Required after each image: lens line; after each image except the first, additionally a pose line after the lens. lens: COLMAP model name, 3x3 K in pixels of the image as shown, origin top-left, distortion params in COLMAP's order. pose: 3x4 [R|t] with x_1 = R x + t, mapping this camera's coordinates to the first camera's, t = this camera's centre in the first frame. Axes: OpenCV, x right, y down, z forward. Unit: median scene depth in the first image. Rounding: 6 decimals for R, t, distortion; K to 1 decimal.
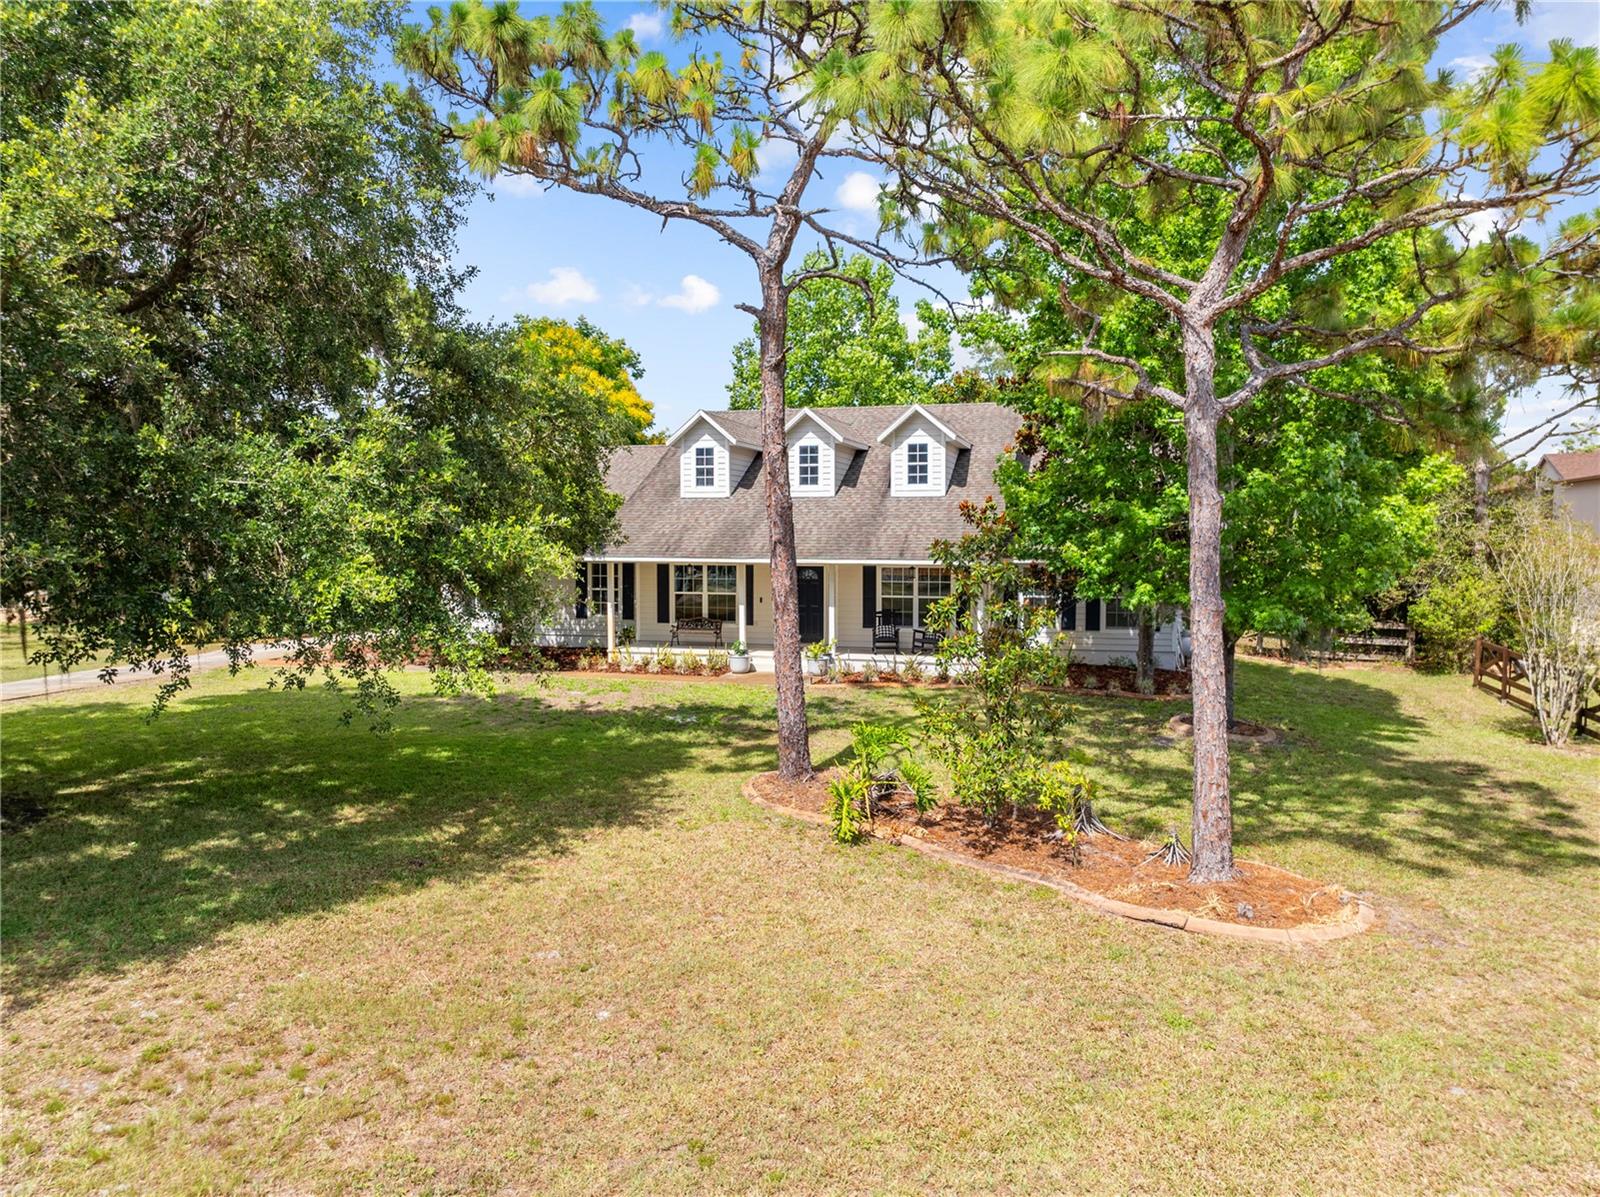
lens RADIAL K [[1129.2, 0, 800.0], [0, 1129.2, 598.5], [0, 0, 1]] dist [-0.029106, -0.001245]
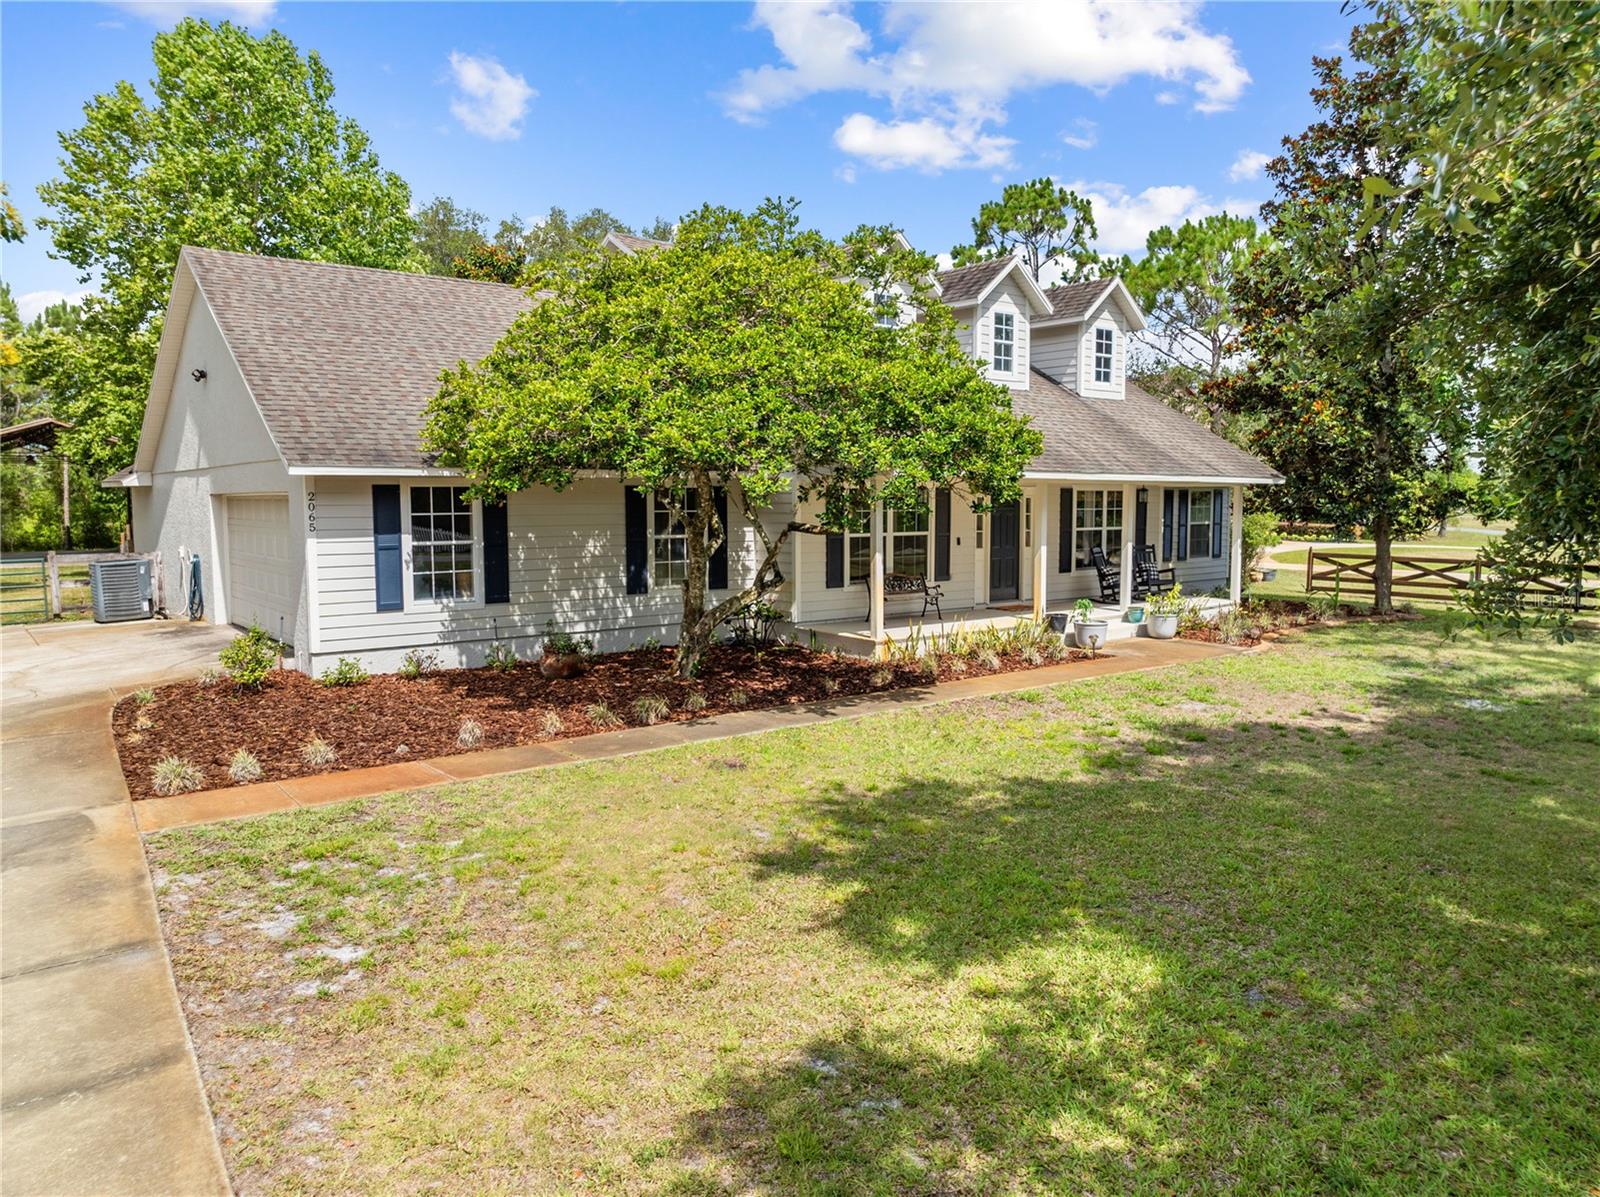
lens RADIAL K [[1129.2, 0, 800.0], [0, 1129.2, 598.5], [0, 0, 1]] dist [-0.029106, -0.001245]
pose [[0.560074, -0.087183, 0.823842, -0.656358], [0.027880, 0.995867, 0.086434, -0.025891], [-0.827973, -0.025441, 0.560190, 0.730164]]
